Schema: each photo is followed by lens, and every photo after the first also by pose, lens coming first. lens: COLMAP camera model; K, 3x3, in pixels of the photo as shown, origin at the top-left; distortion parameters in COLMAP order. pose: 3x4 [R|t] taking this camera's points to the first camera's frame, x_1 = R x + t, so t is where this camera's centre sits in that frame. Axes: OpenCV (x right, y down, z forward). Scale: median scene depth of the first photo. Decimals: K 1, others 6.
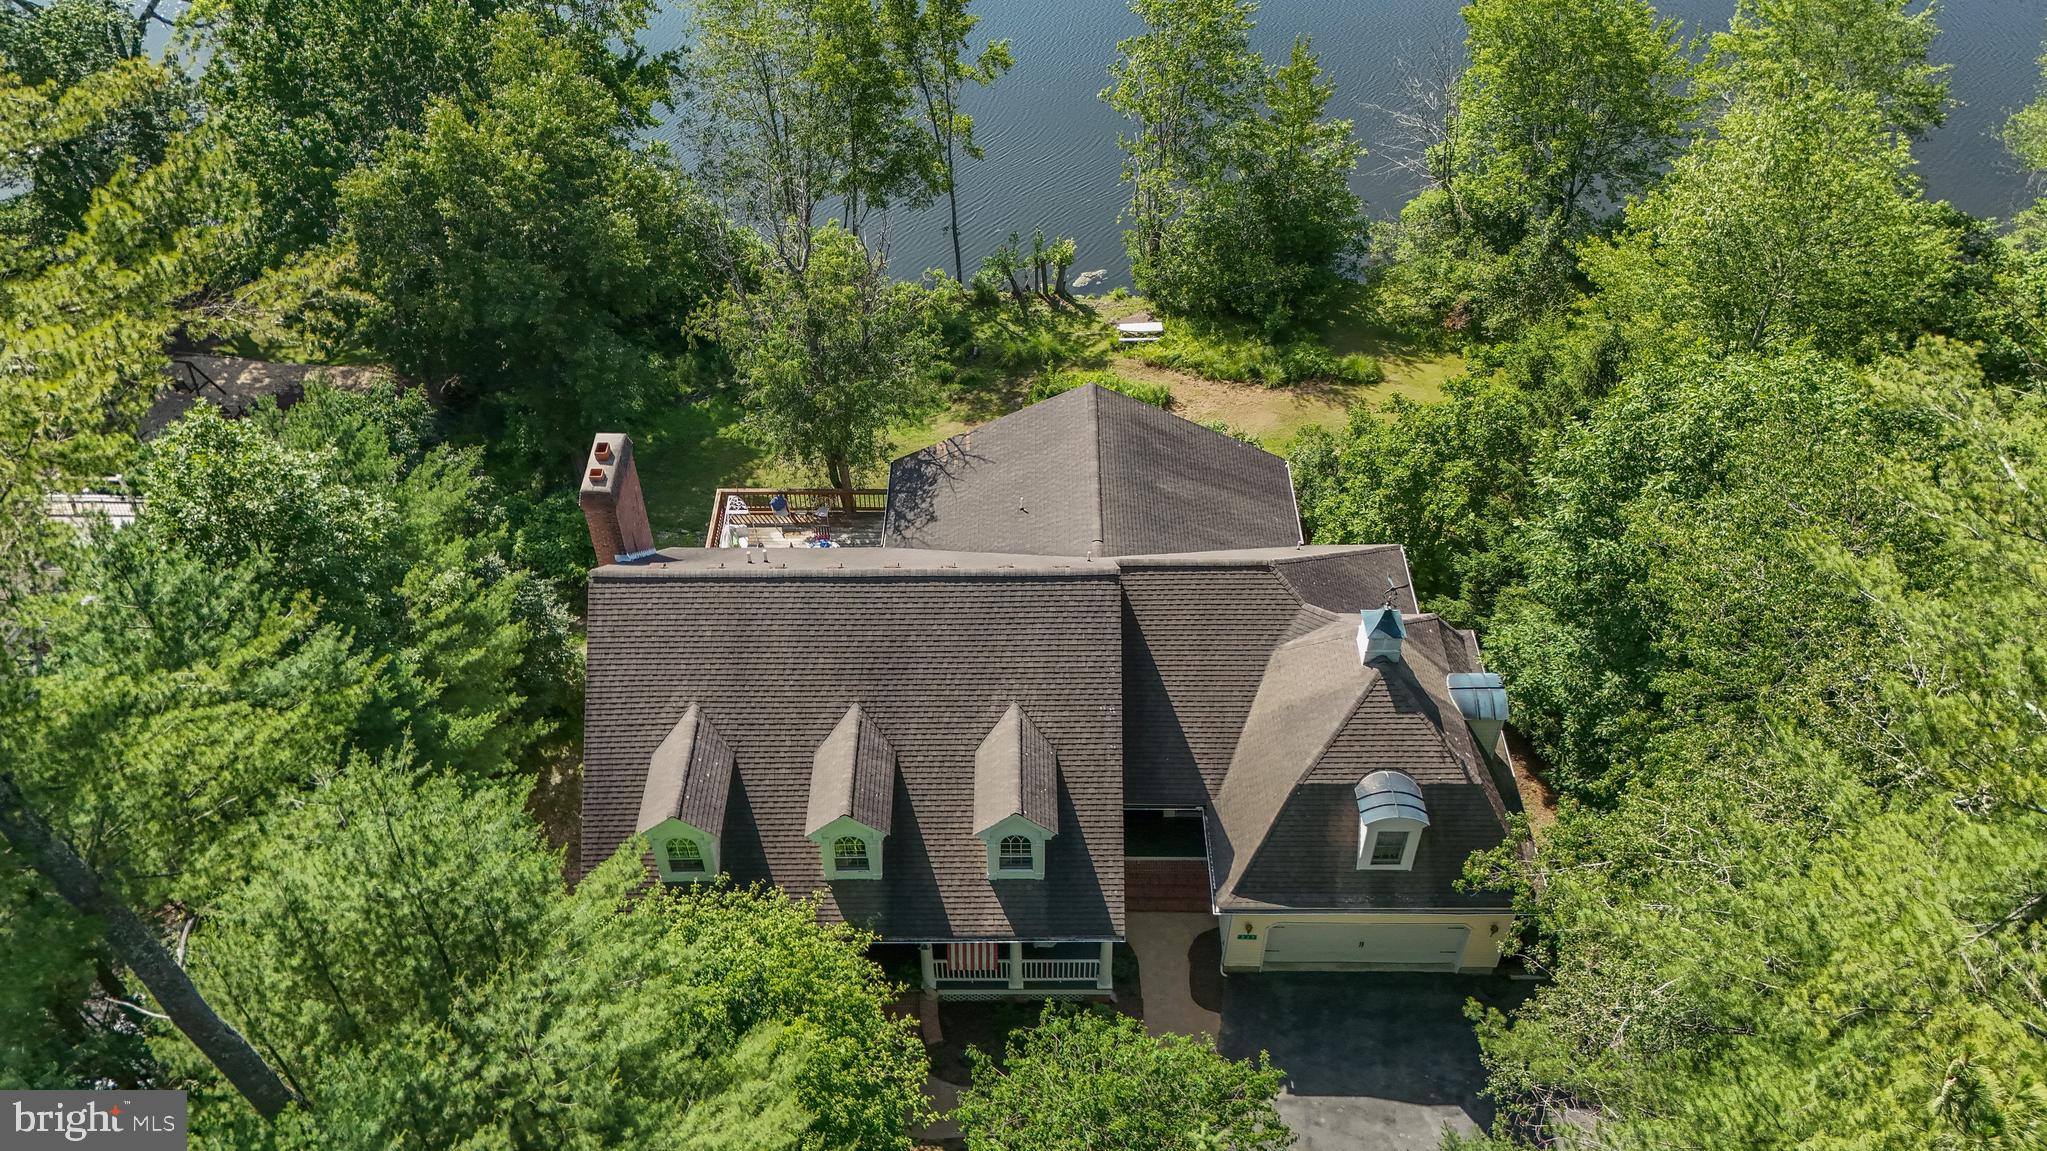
lens RADIAL K [[1517.5, 0, 1010.4], [0, 1517.5, 605.9], [0, 0, 1]] dist [0.084184, -0.088335]
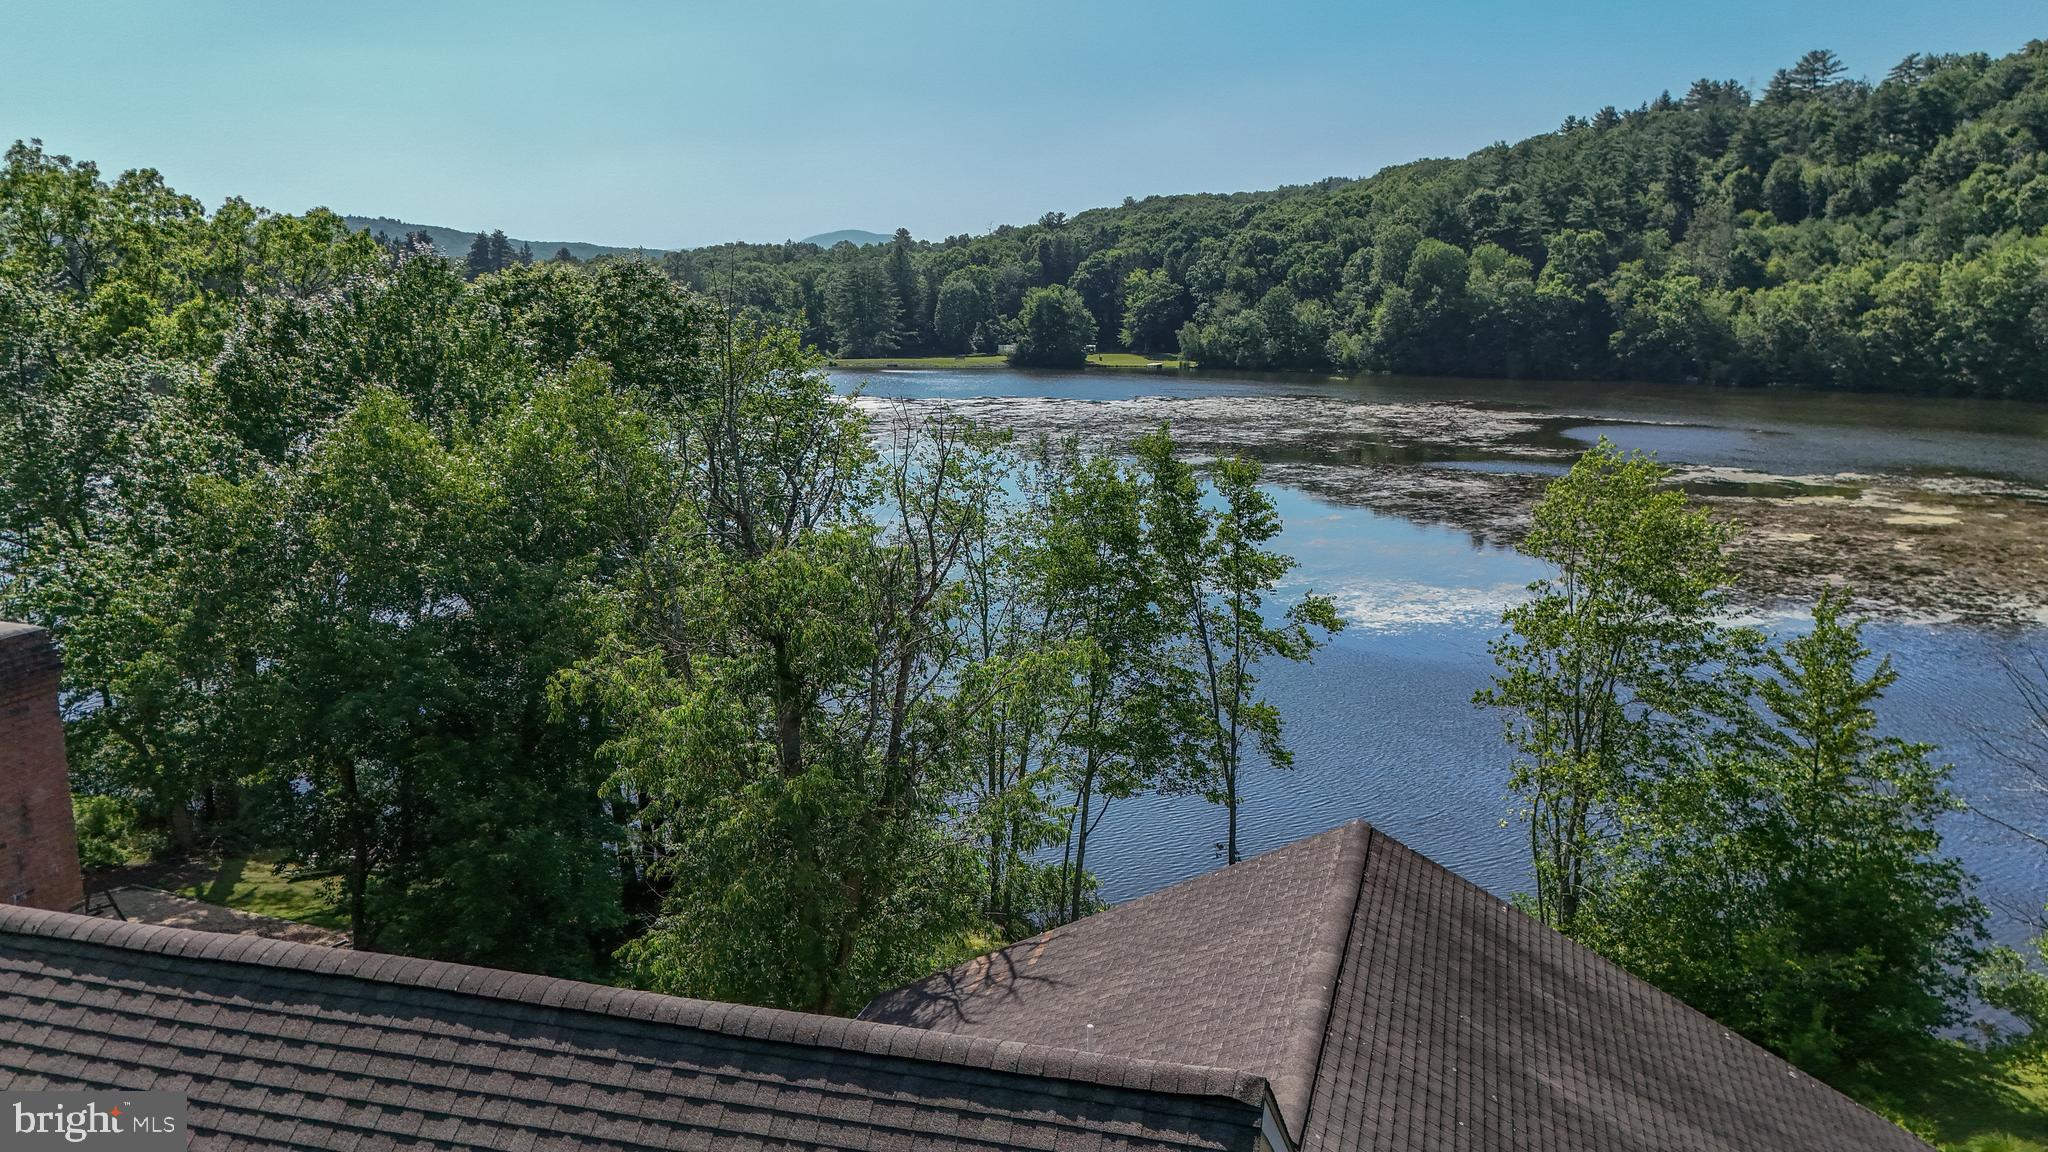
lens RADIAL K [[1518.2, 0, 1027.1], [0, 1518.2, 581.3], [0, 0, 1]] dist [0.084184, -0.088335]
pose [[0.959999, 0.060861, -0.273311, 0.072175], [-0.204376, 0.819512, -0.535378, 0.027772], [0.191398, 0.569820, 0.799169, 0.611548]]
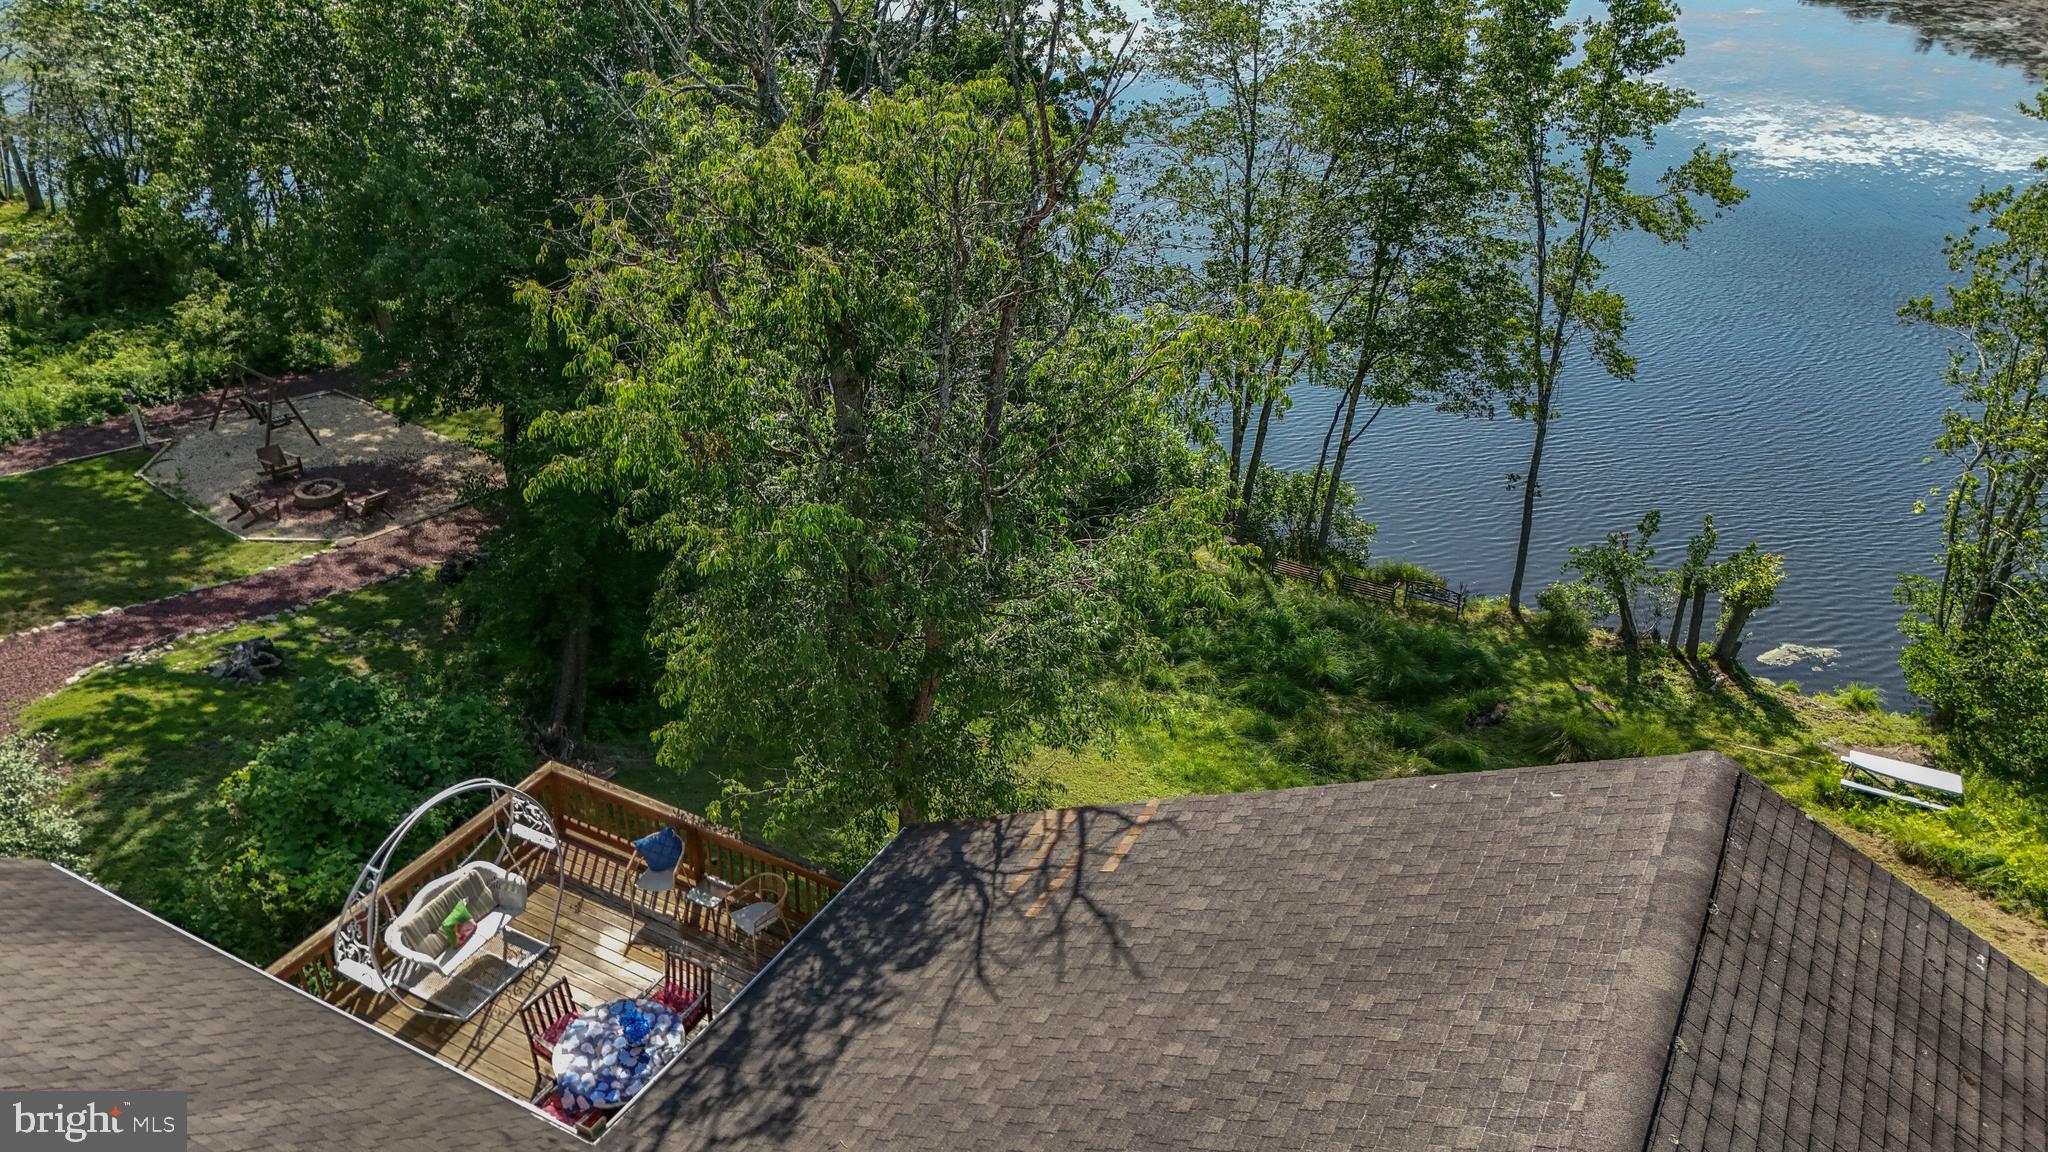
lens RADIAL K [[1518.2, 0, 1026.2], [0, 1518.2, 581.8], [0, 0, 1]] dist [0.084184, -0.088335]
pose [[0.877465, 0.249611, -0.409573, 0.049041], [-0.349134, 0.917903, -0.188572, -0.092686], [0.328879, 0.308461, 0.892575, 0.744078]]
